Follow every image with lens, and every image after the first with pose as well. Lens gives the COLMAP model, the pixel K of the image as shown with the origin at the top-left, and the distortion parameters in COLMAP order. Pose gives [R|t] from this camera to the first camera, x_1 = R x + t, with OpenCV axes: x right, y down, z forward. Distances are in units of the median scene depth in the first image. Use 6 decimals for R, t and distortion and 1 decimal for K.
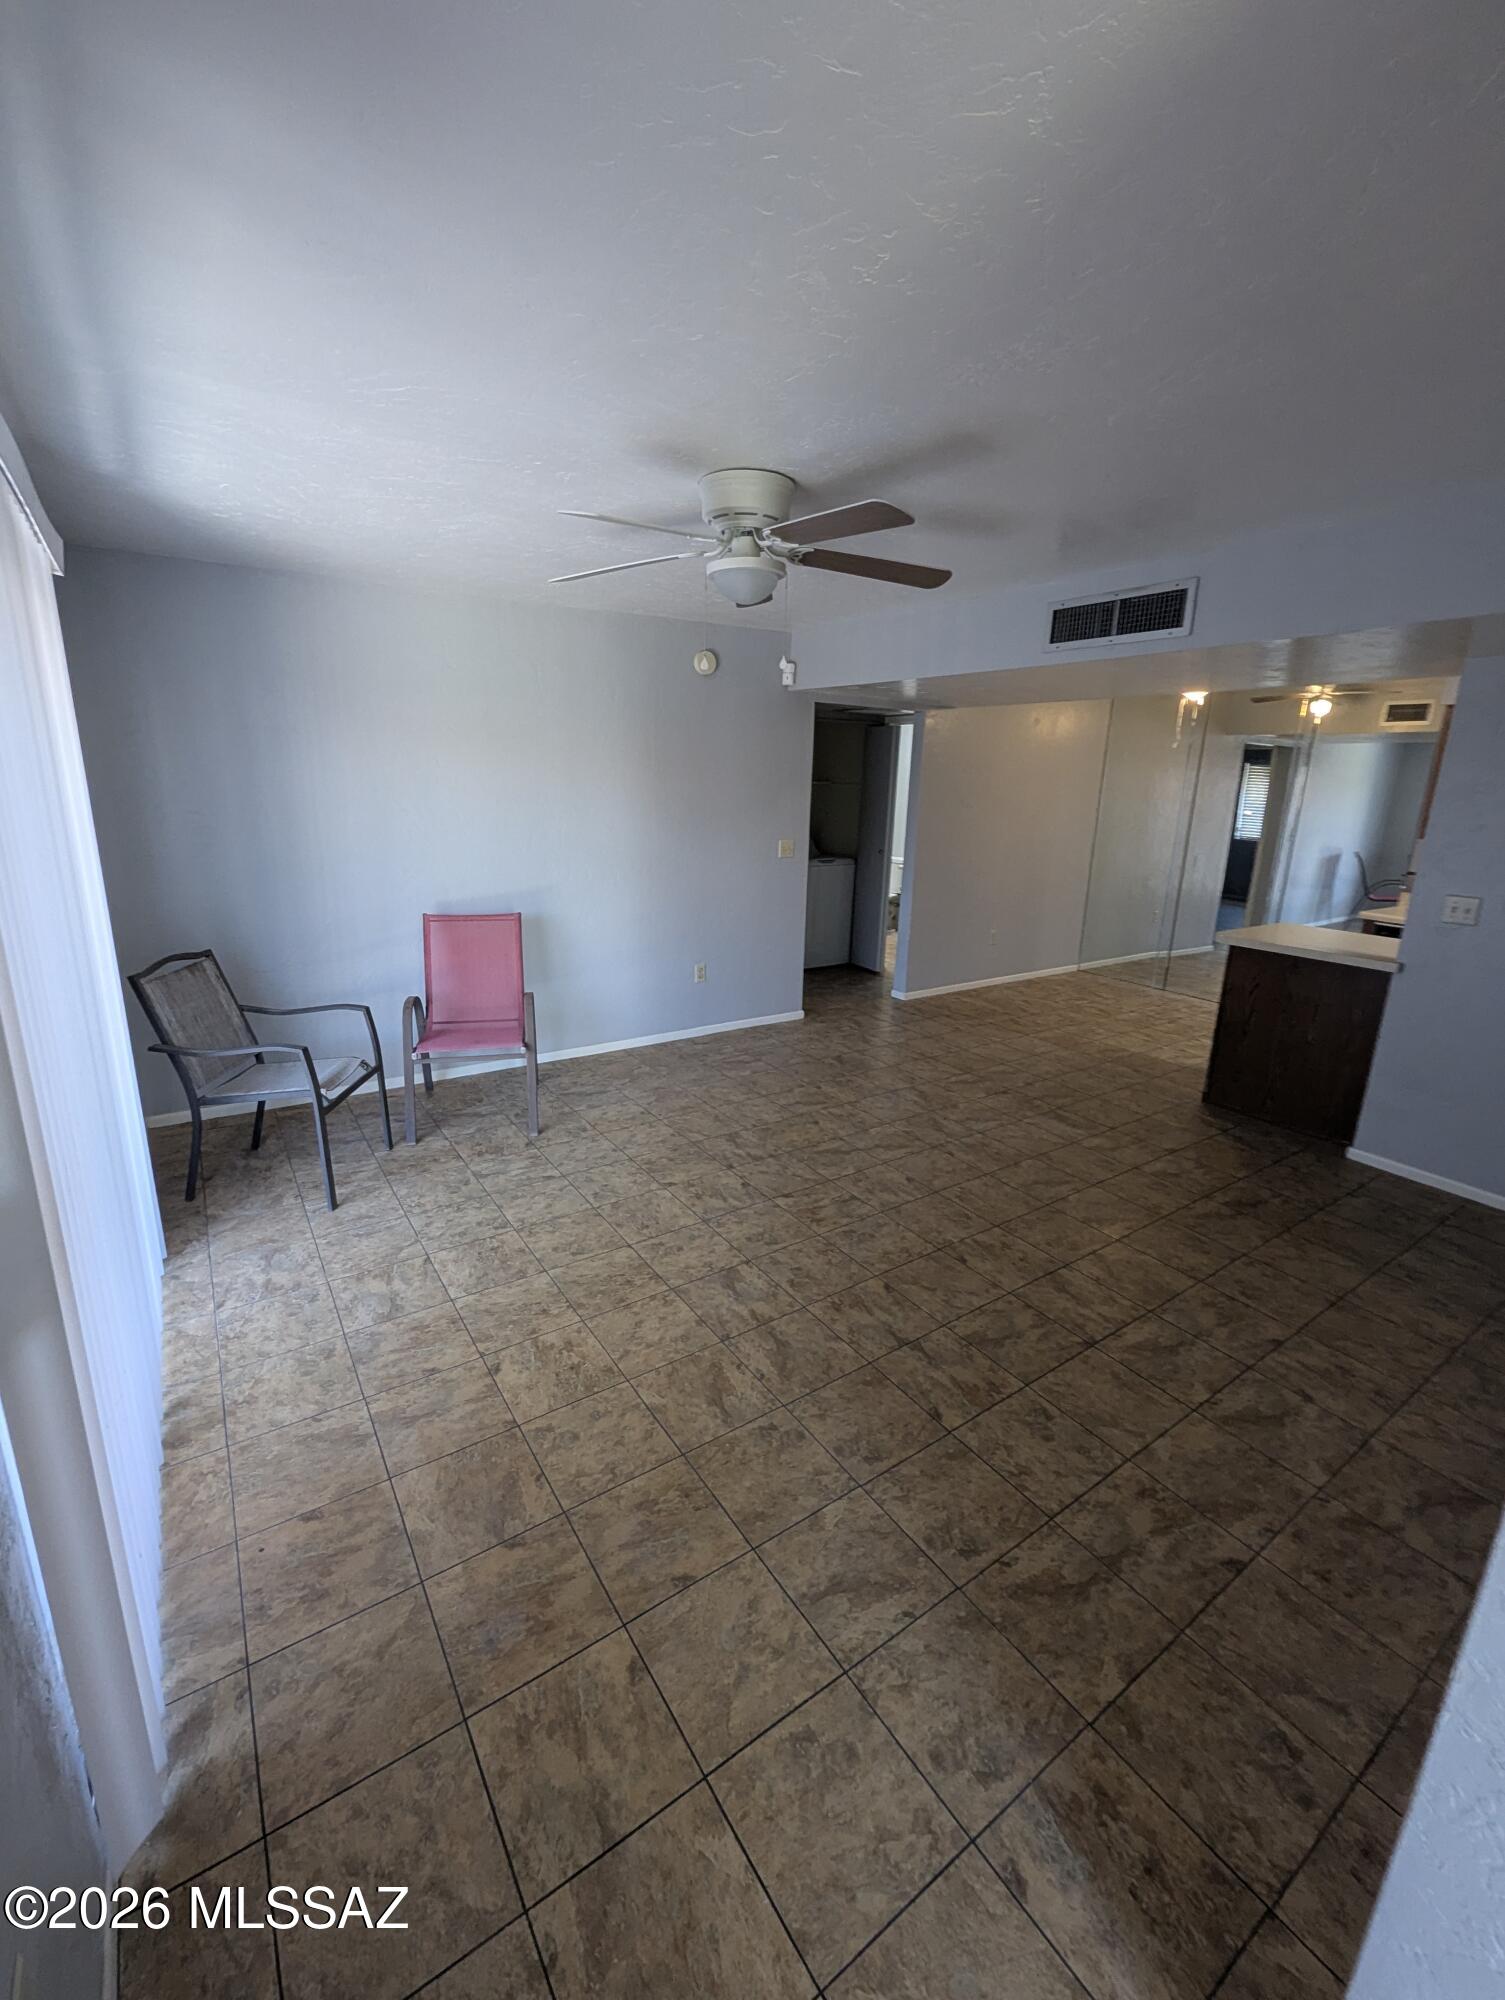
lens RADIAL K [[829.3, 0, 752.5], [0, 829.3, 1000.0], [0, 0, 1]] dist [0.002472, -0.002599]
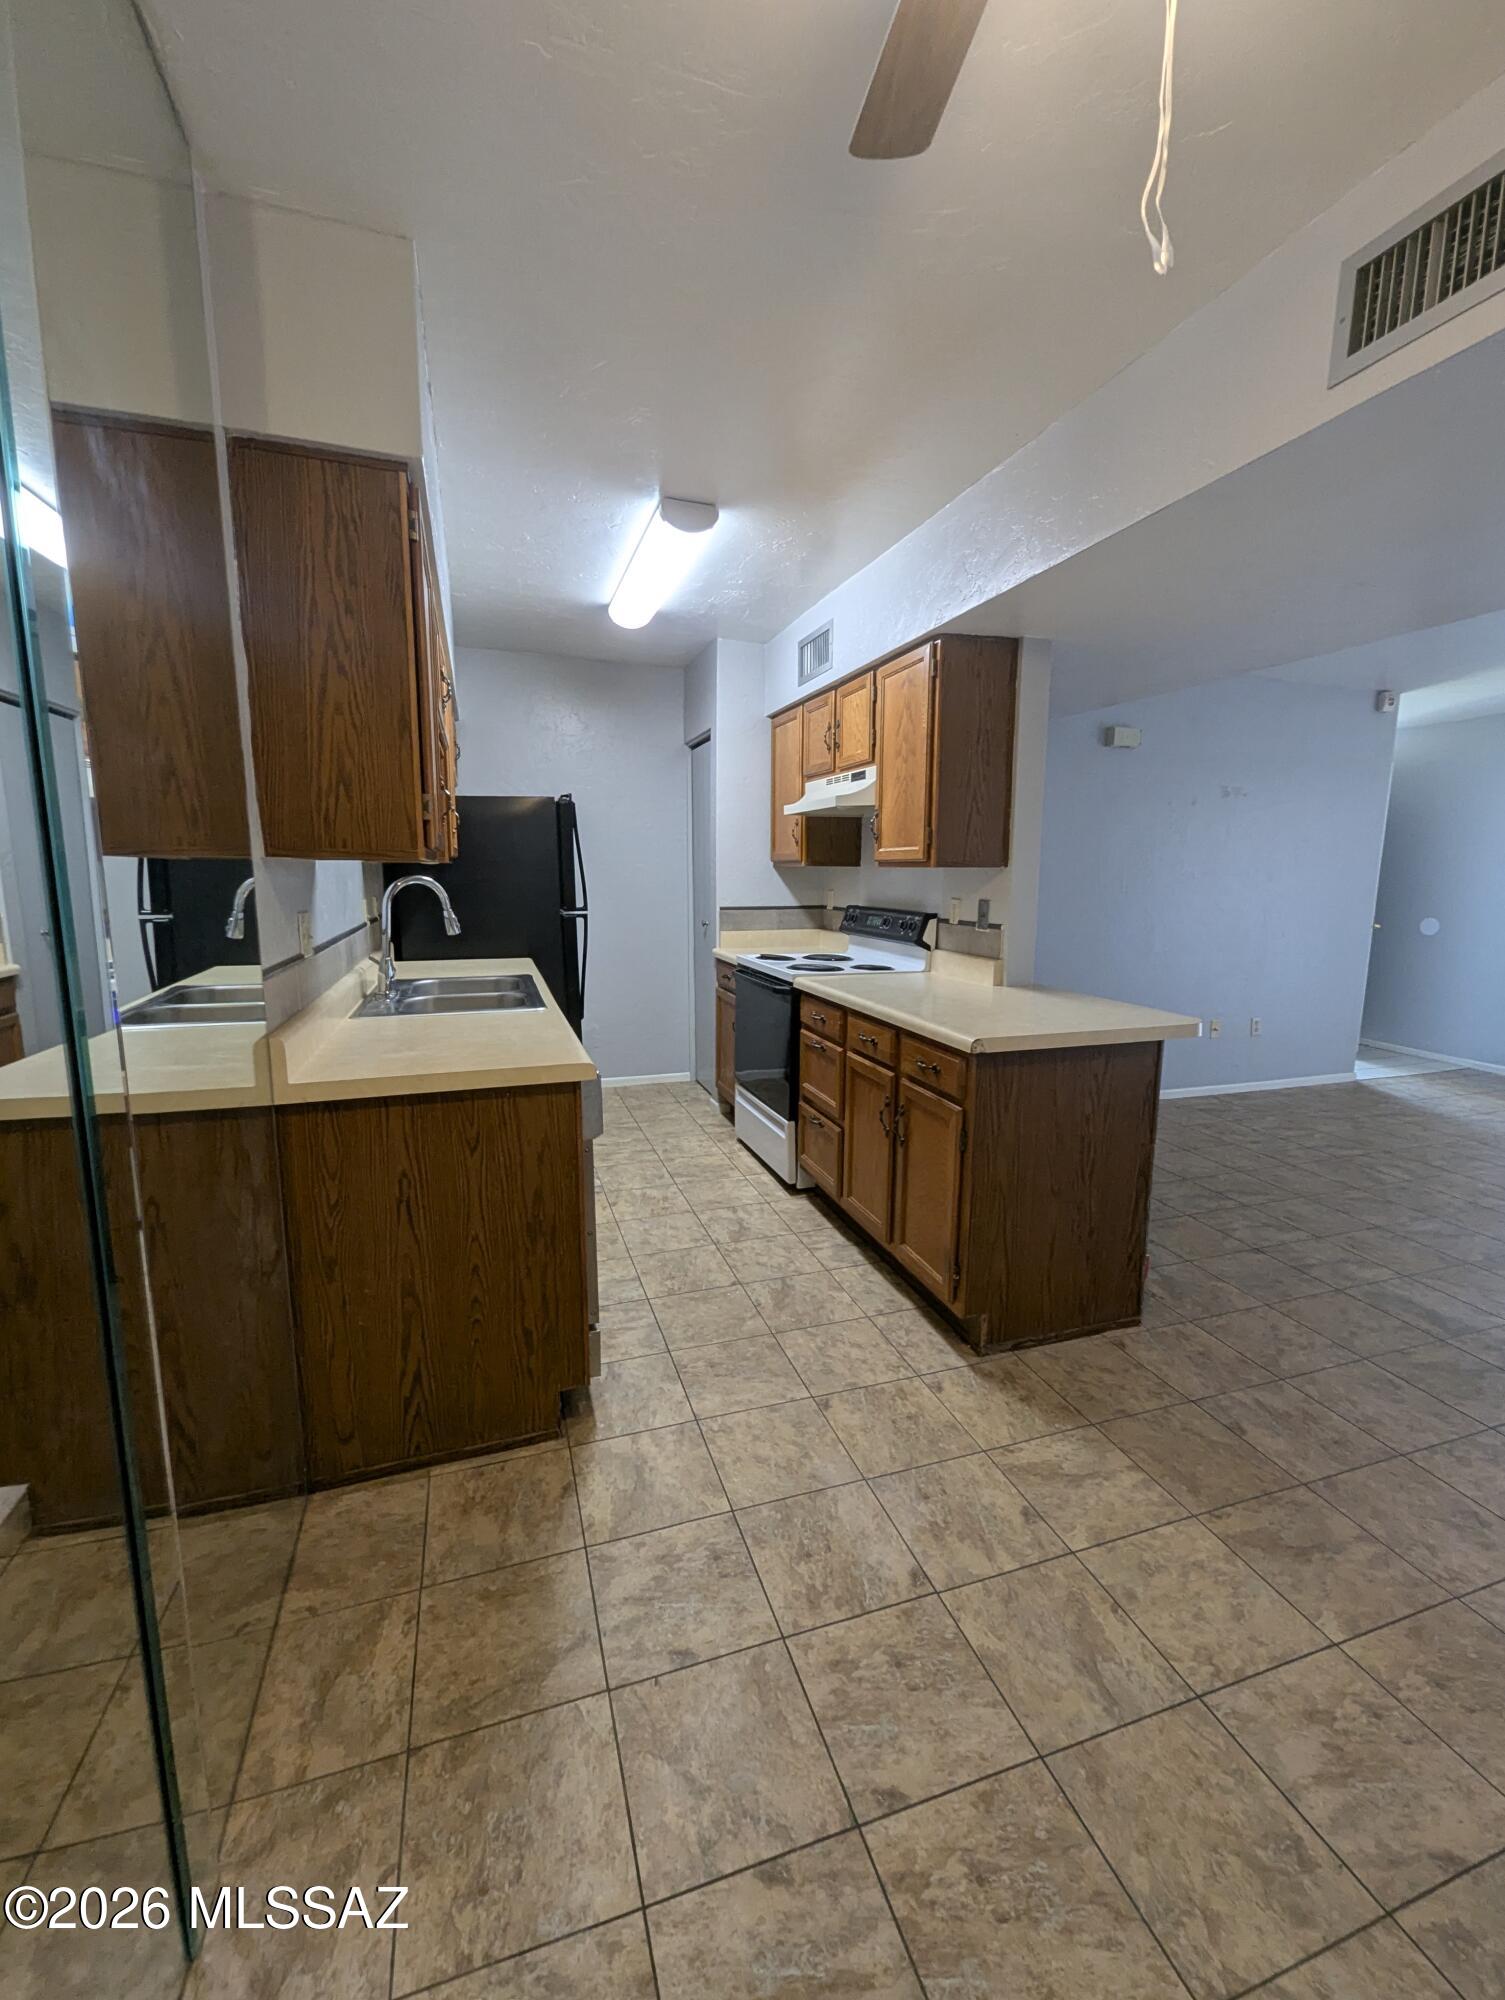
lens RADIAL K [[829.3, 0, 752.5], [0, 829.3, 1000.0], [0, 0, 1]] dist [0.002472, -0.002599]
pose [[-0.959077, -0.072612, 0.273677, 0.832685], [0.045127, 0.915004, 0.400914, -0.399664], [-0.279526, 0.396858, -0.874282, 1.876444]]
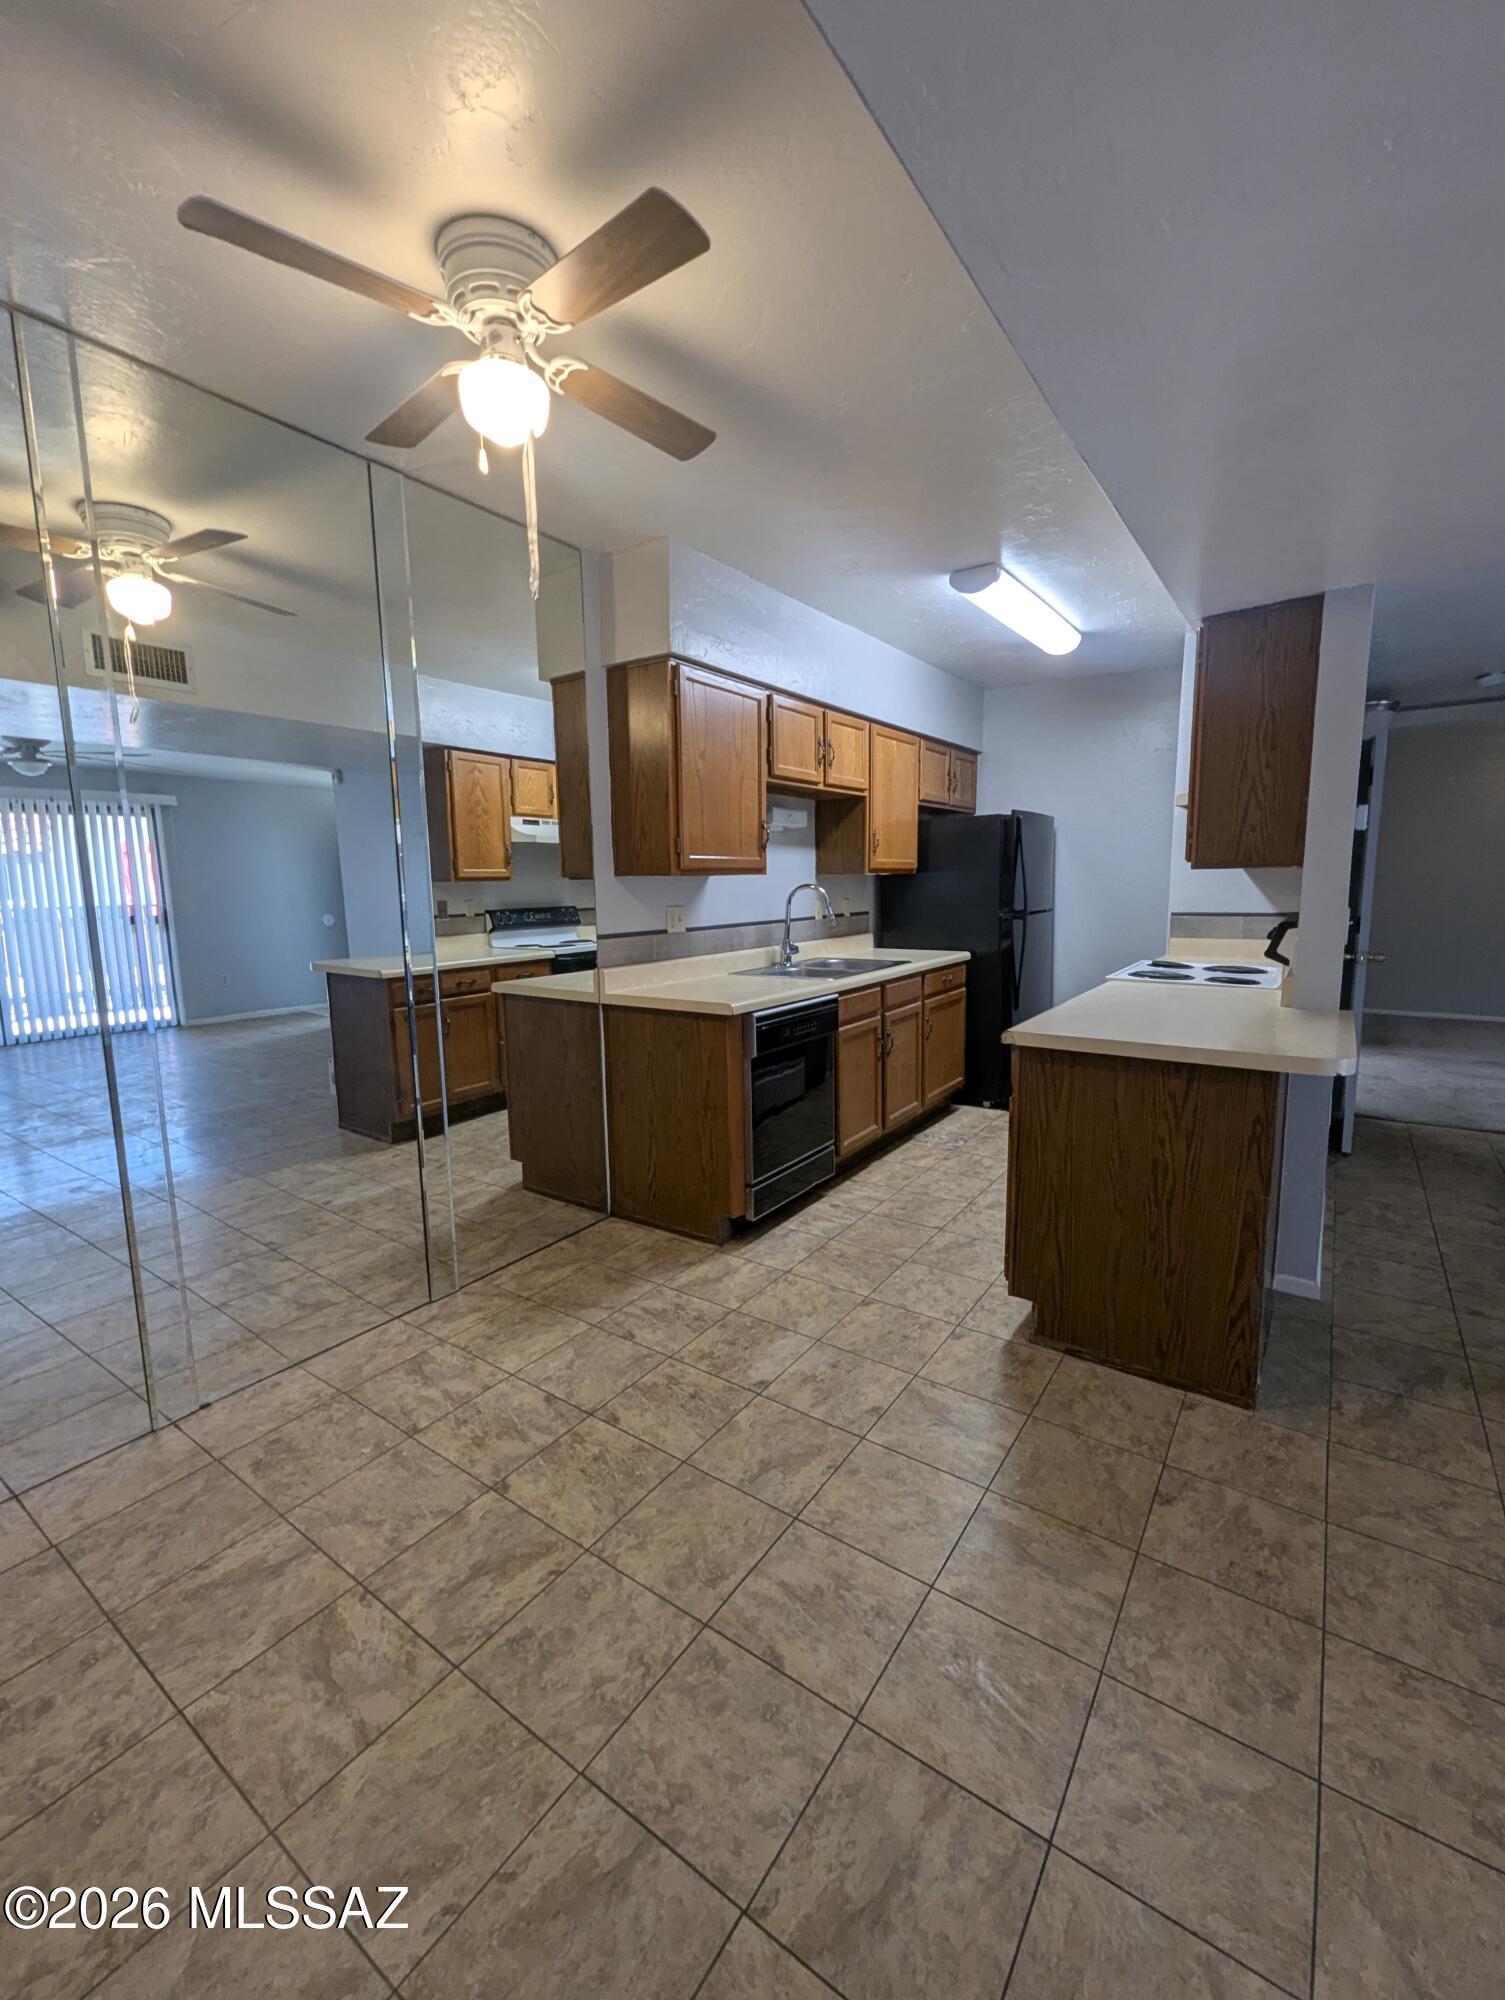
lens RADIAL K [[829.3, 0, 752.5], [0, 829.3, 1000.0], [0, 0, 1]] dist [0.002472, -0.002599]
pose [[-0.350596, -0.154155, 0.923752, 0.309799], [0.246015, 0.936560, 0.249664, -0.359089], [-0.903636, 0.314788, -0.290430, 1.677877]]
